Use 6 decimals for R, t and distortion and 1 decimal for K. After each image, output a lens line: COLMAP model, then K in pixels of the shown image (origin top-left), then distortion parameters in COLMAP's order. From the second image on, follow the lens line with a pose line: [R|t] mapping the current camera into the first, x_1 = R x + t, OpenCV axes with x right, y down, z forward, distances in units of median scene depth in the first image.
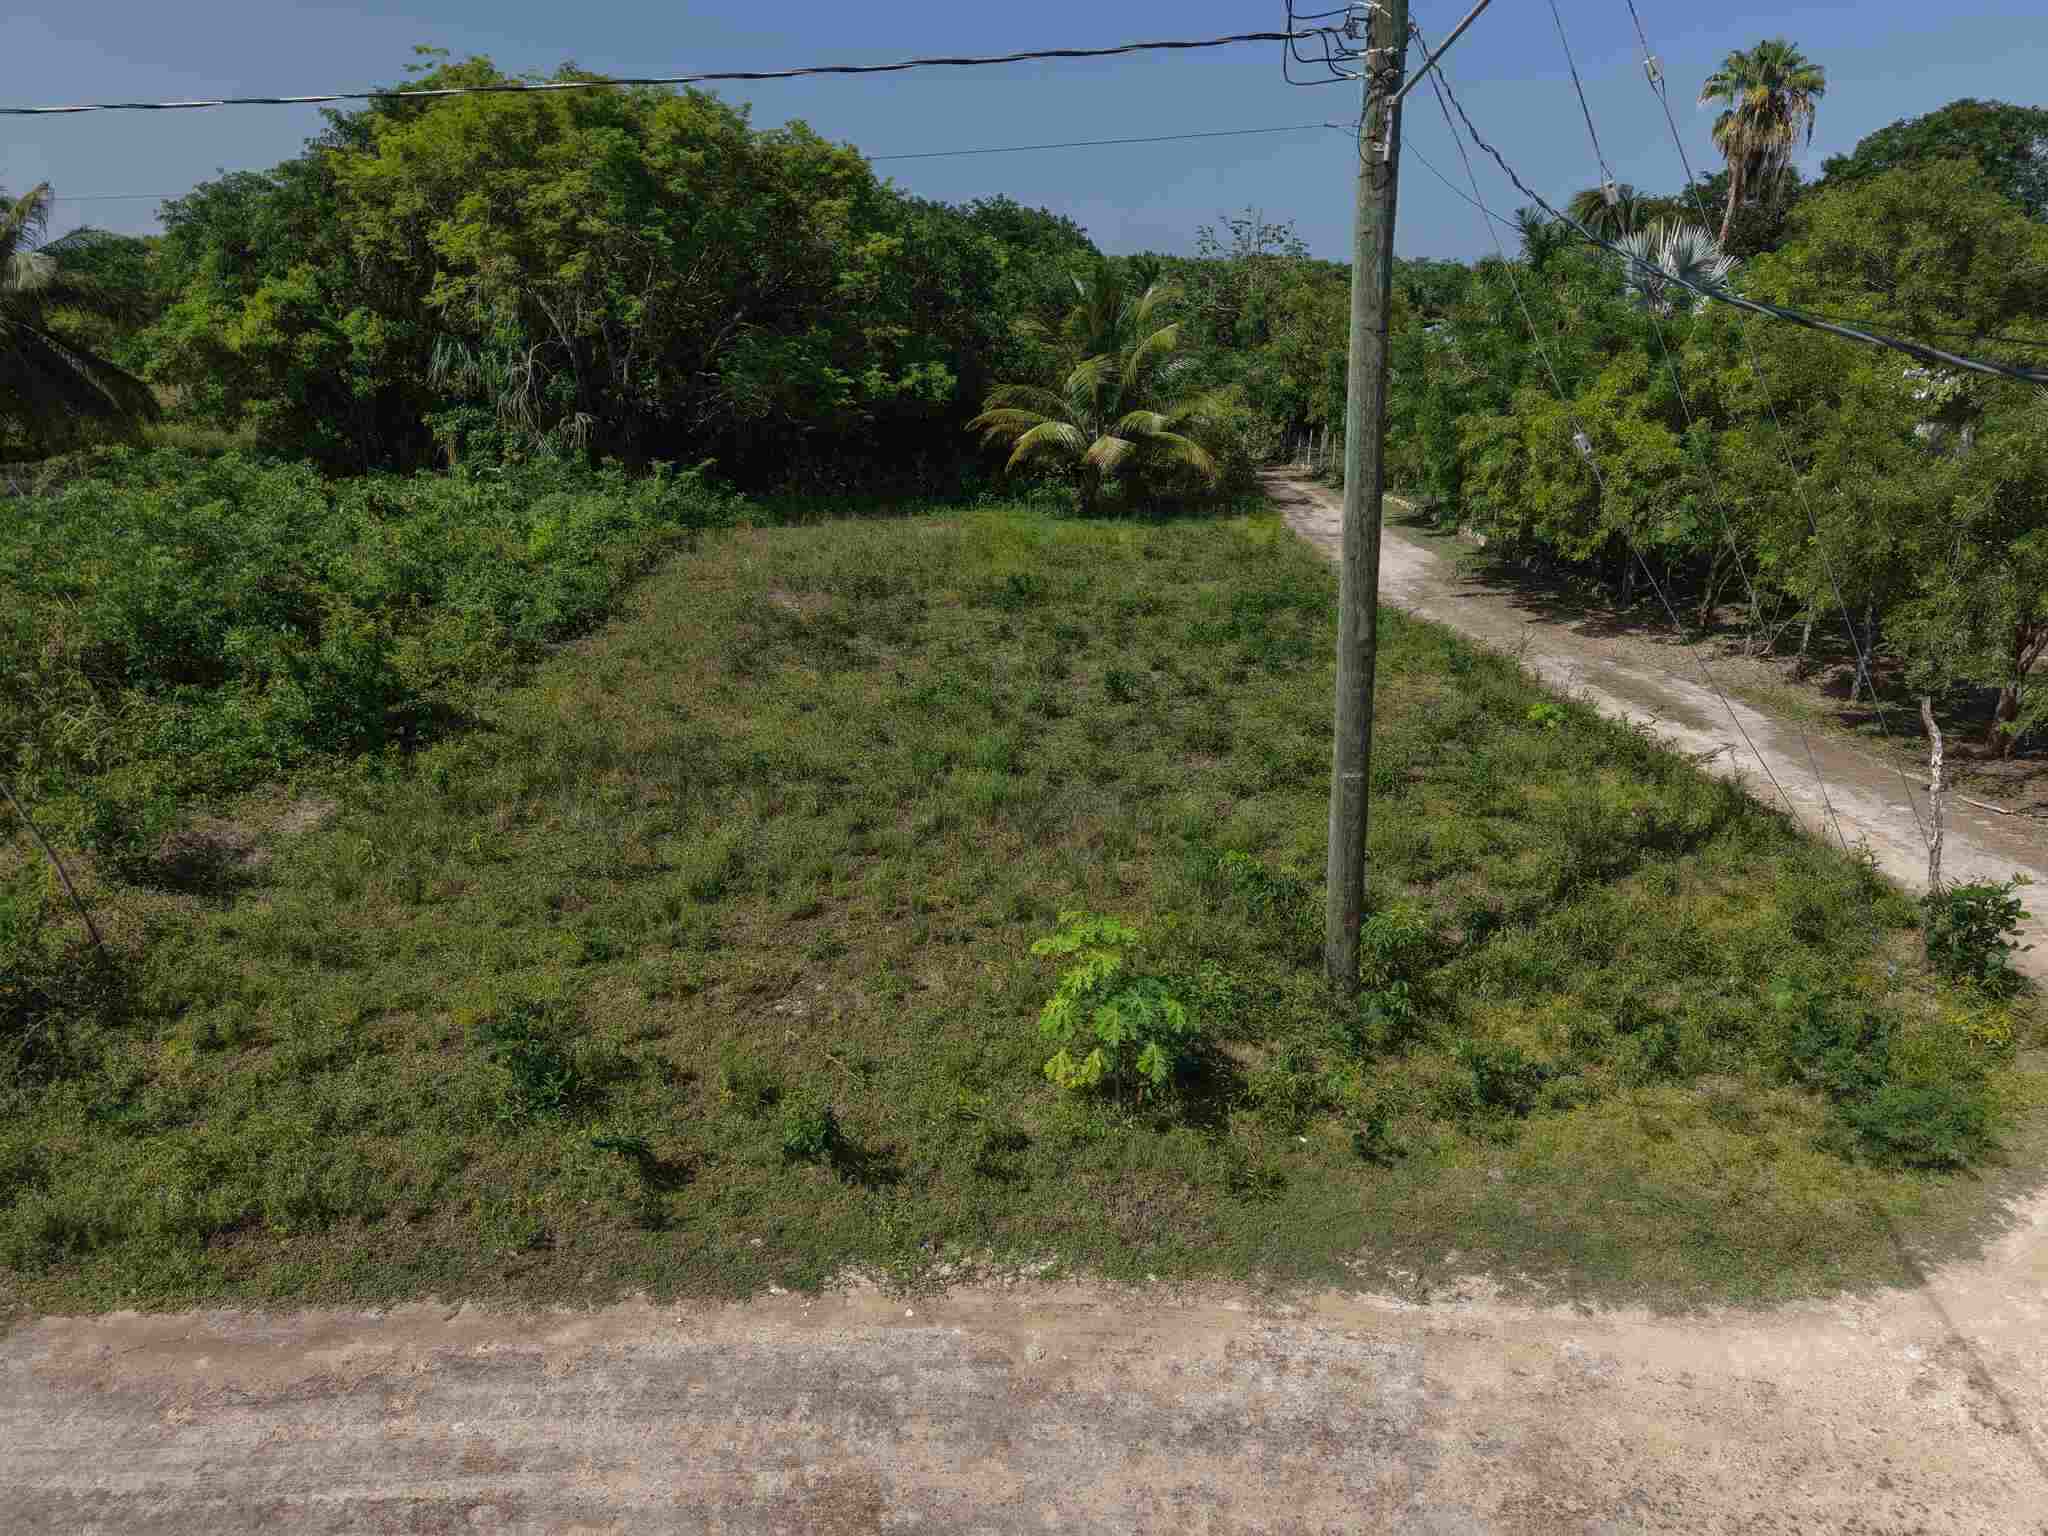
lens RADIAL K [[1365.9, 0, 1018.8], [0, 1365.9, 780.2], [0, 0, 1]] dist [0.041937, -0.039618]
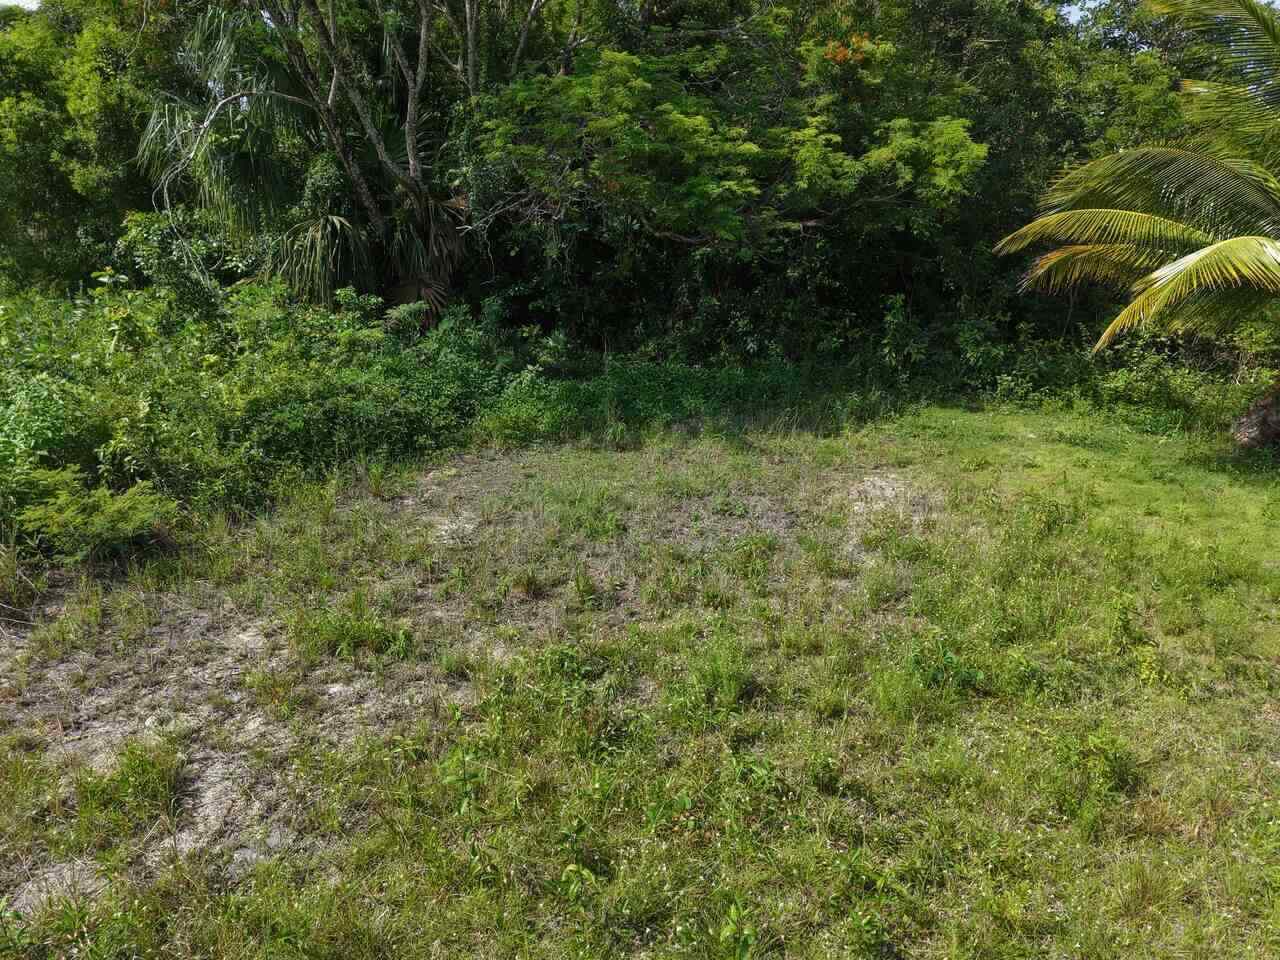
lens RADIAL K [[853.7, 0, 647.1], [0, 853.7, 481.4], [0, 0, 1]] dist [0.041937, -0.039618]
pose [[0.932093, 0.112796, -0.344210, -0.040467], [-0.115340, 0.993239, 0.013149, -0.170357], [0.343366, 0.027445, 0.938801, 0.690369]]
